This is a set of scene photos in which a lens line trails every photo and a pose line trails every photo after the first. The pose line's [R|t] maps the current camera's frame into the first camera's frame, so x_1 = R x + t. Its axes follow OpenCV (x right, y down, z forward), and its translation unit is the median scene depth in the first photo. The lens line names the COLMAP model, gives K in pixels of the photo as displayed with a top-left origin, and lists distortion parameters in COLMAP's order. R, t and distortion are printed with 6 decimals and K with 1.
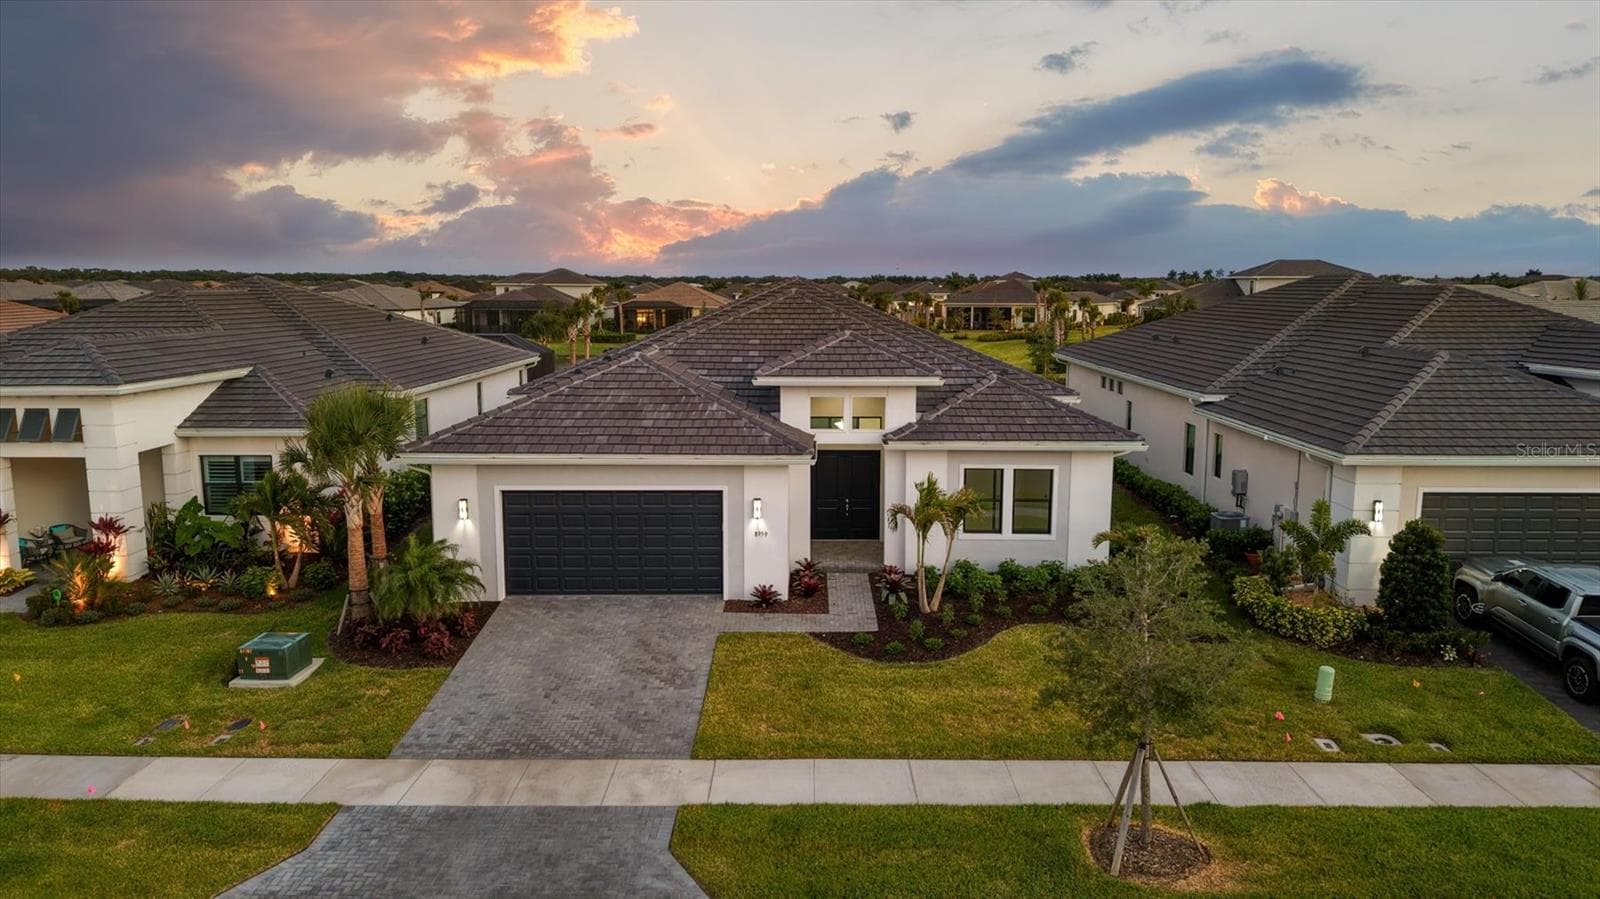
lens RADIAL K [[1077.5, 0, 800.0], [0, 1077.5, 449.5], [0, 0, 1]] dist [0.004756, -0.025222]
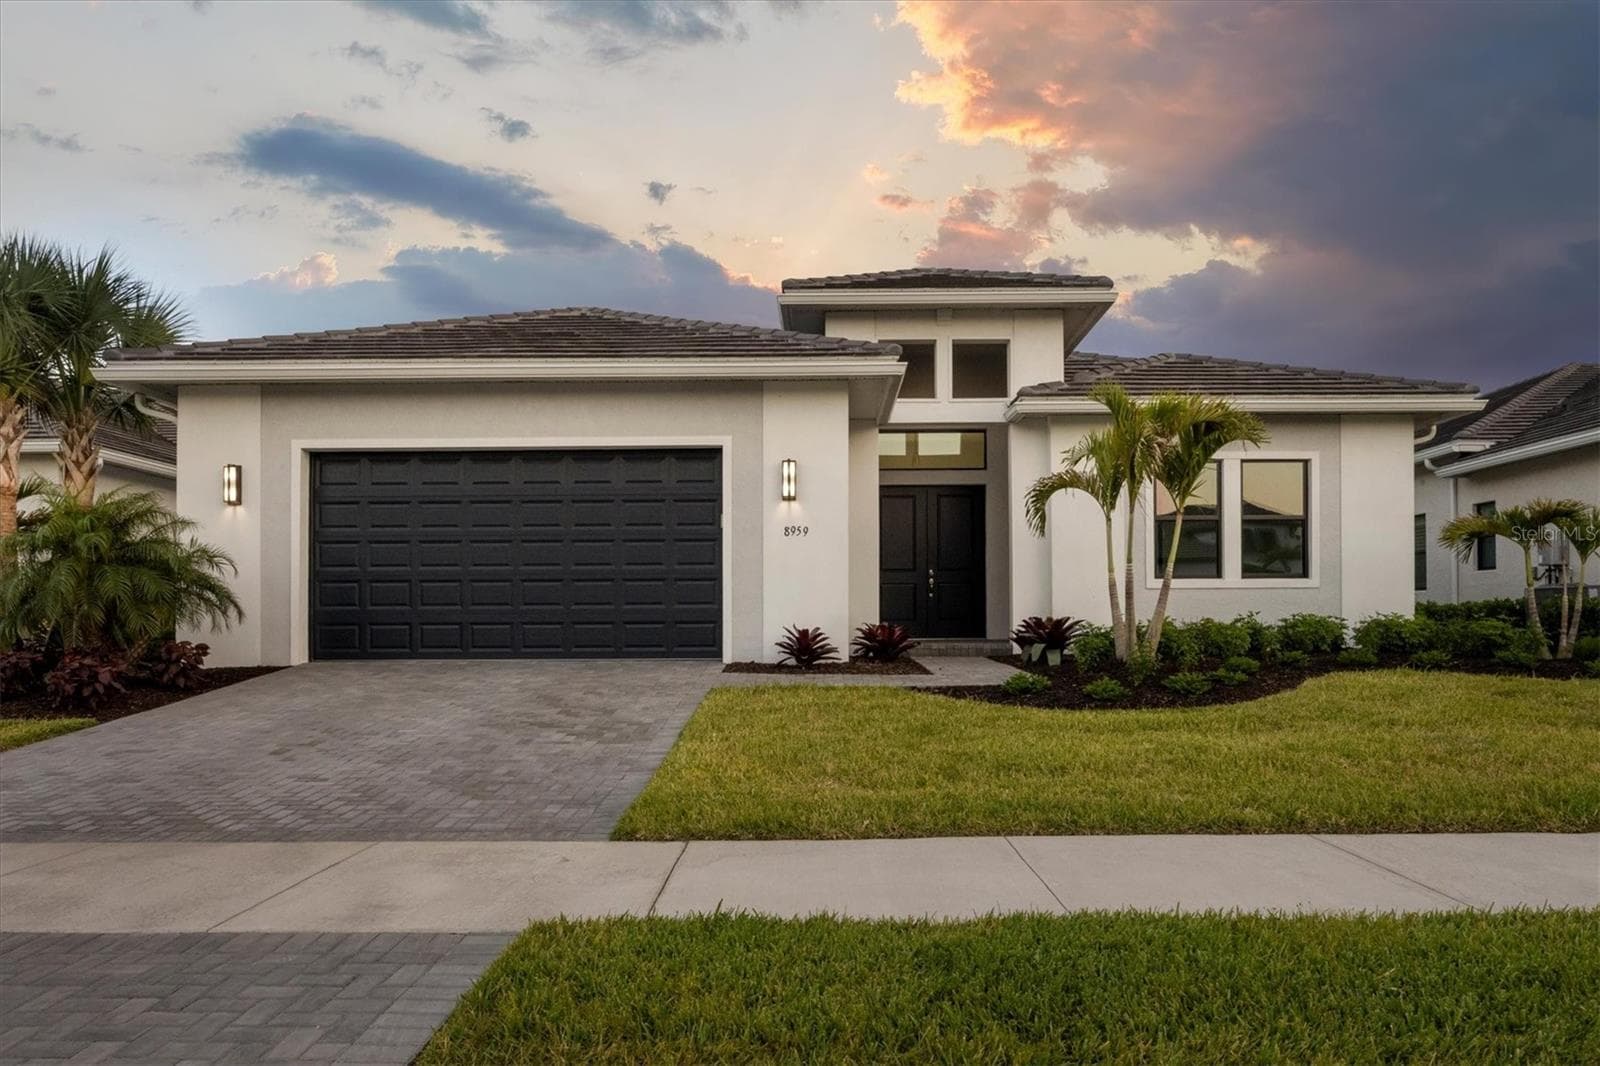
lens RADIAL K [[1061.3, 0, 801.7], [0, 1061.3, 609.5], [0, 0, 1]] dist [-0.018853, 0.000122]
pose [[0.999972, -0.007117, -0.002223, -0.032899], [0.006656, 0.986430, -0.164050, 0.200907], [0.003360, 0.164030, 0.986450, 0.505959]]
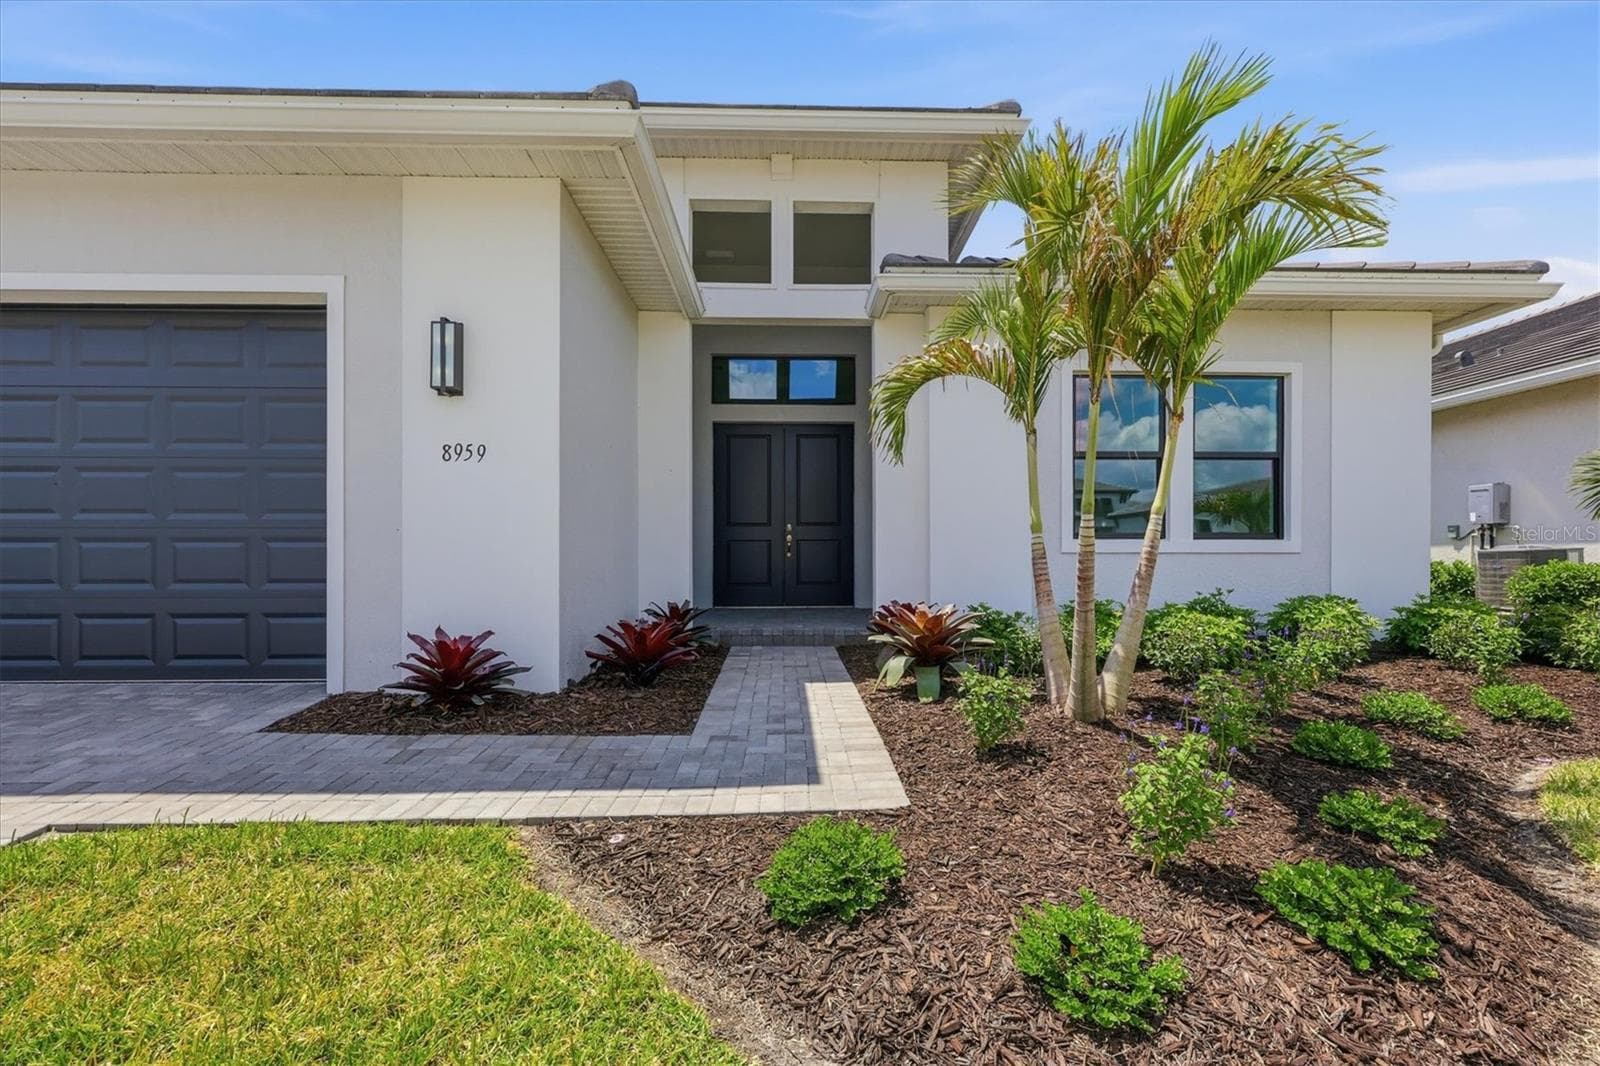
lens RADIAL K [[703.4, 0, 802.2], [0, 703.4, 556.2], [0, 0, 1]] dist [-0.003866, -0.000267]
pose [[0.999348, -0.002013, 0.036046, 0.046581], [0.007565, 0.987956, -0.154550, 0.135860], [-0.035301, 0.154722, 0.987327, 0.823179]]
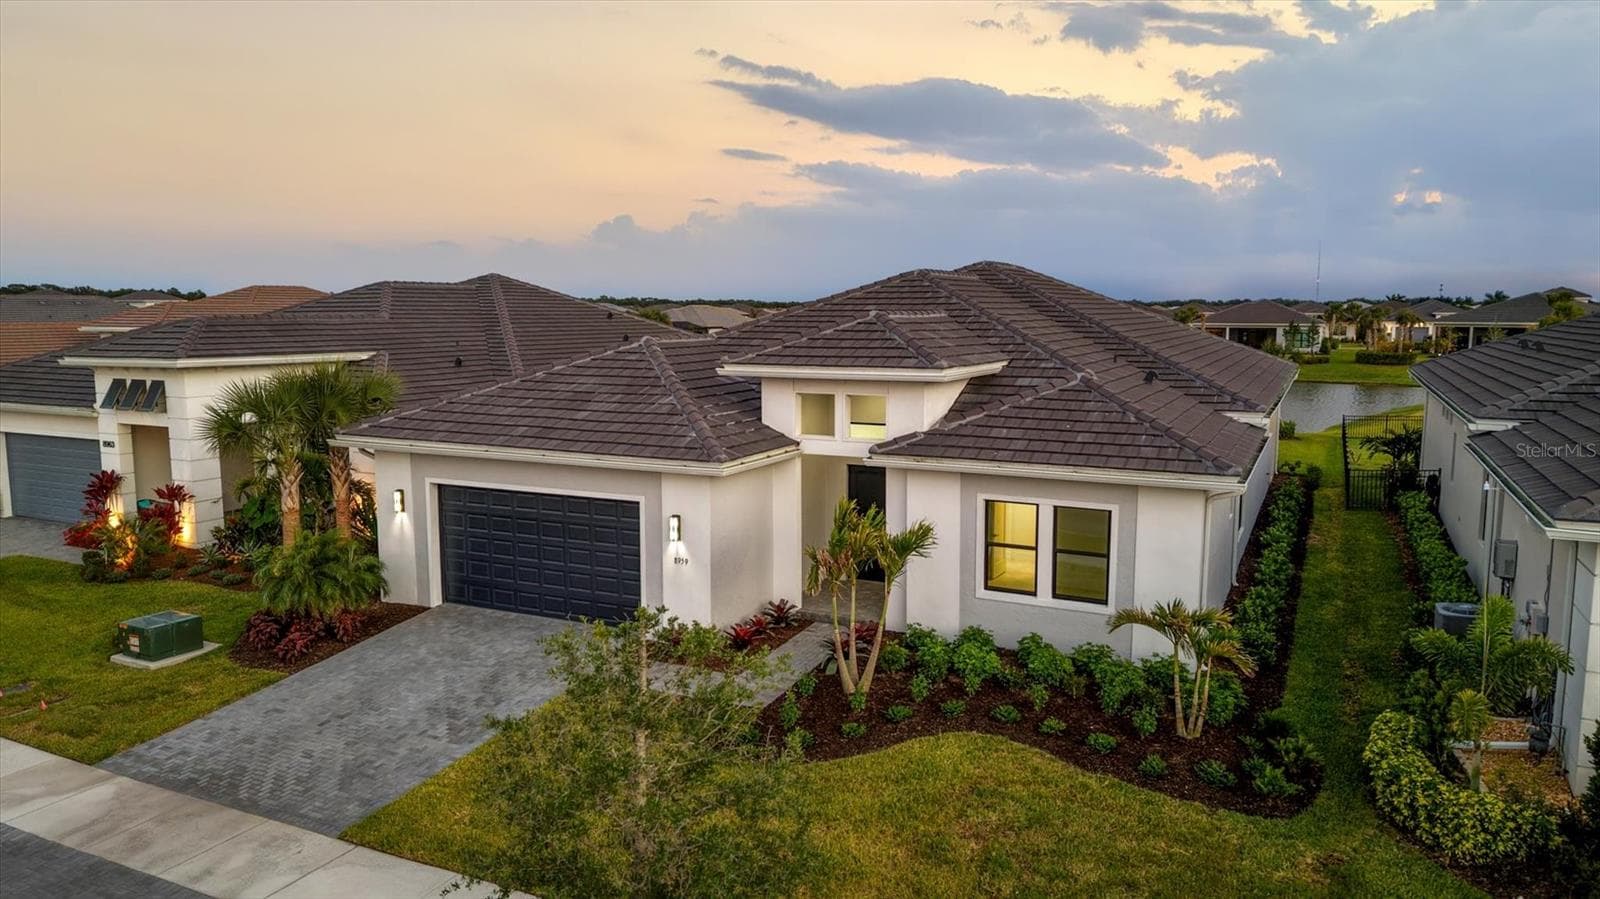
lens RADIAL K [[1077.5, 0, 800.0], [0, 1077.5, 449.5], [0, 0, 1]] dist [0.004756, -0.025222]
pose [[0.903144, 0.055016, -0.425799, 0.374838], [-0.064123, 0.997917, -0.007070, -0.003014], [0.424523, 0.033688, 0.904790, 0.324534]]
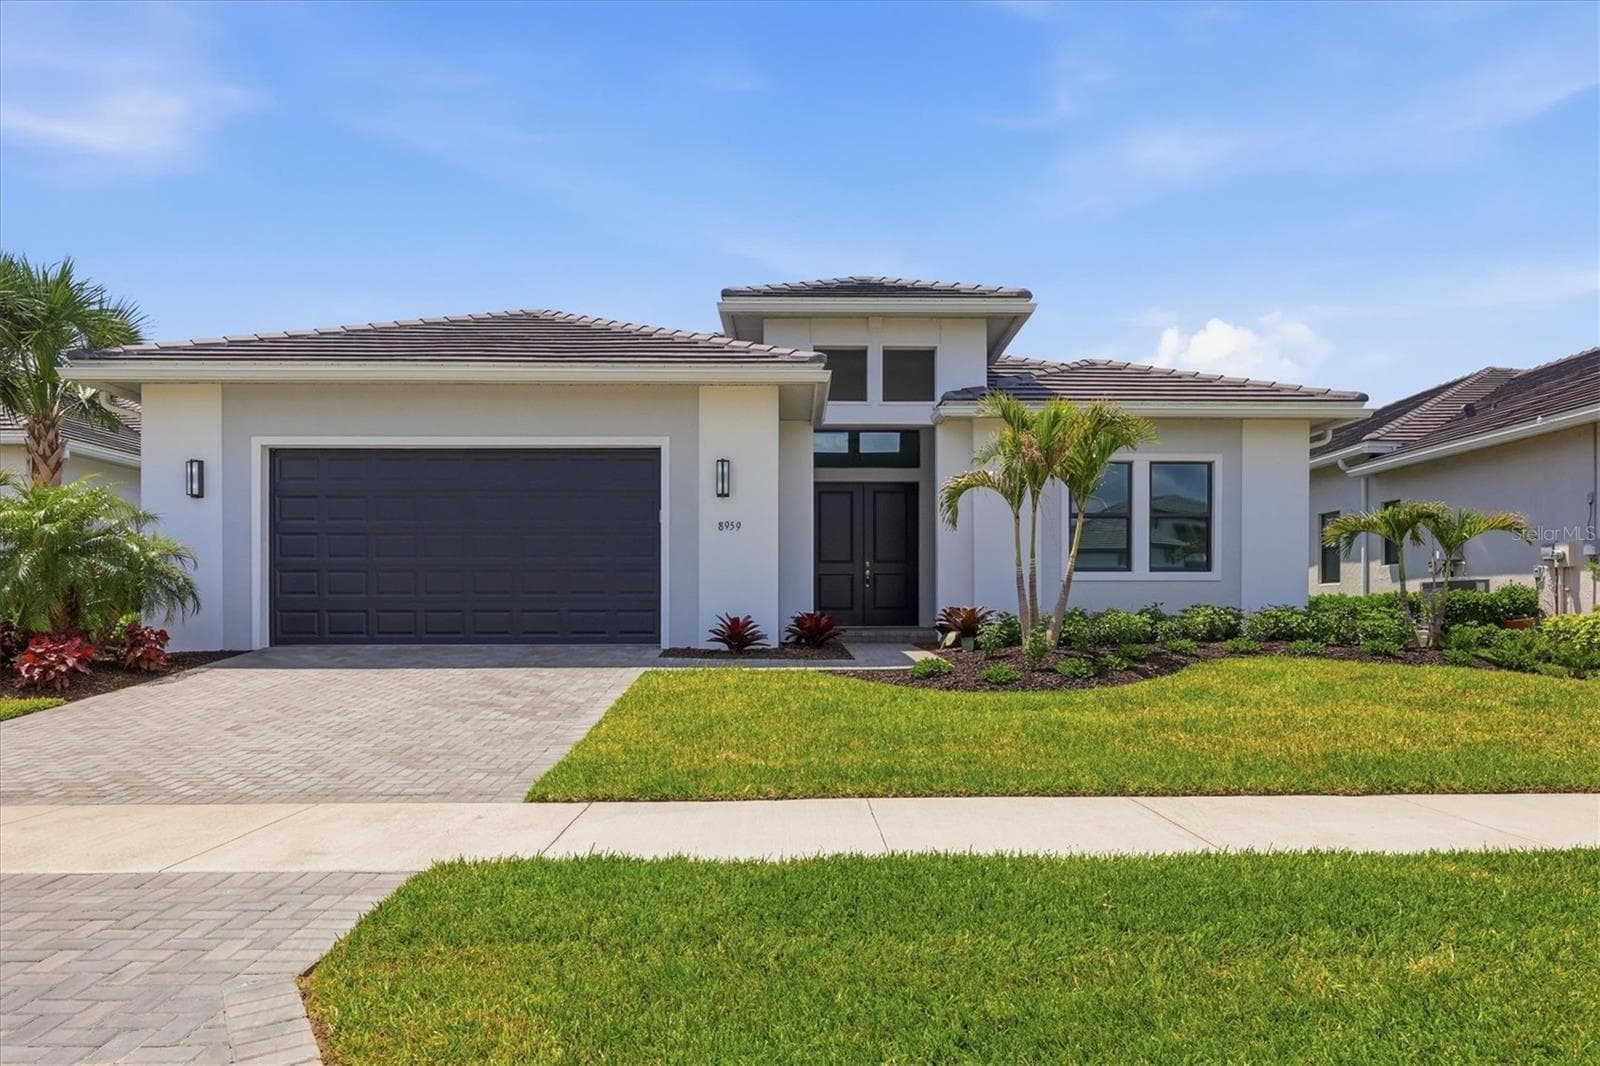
lens RADIAL K [[1039.7, 0, 804.3], [0, 1039.7, 617.3], [0, 0, 1]] dist [-0.006741, -0.001930]
pose [[0.999638, -0.003193, 0.026728, -0.012626], [0.007029, 0.989448, -0.144715, 0.204672], [-0.025984, 0.144851, 0.989112, 0.477265]]
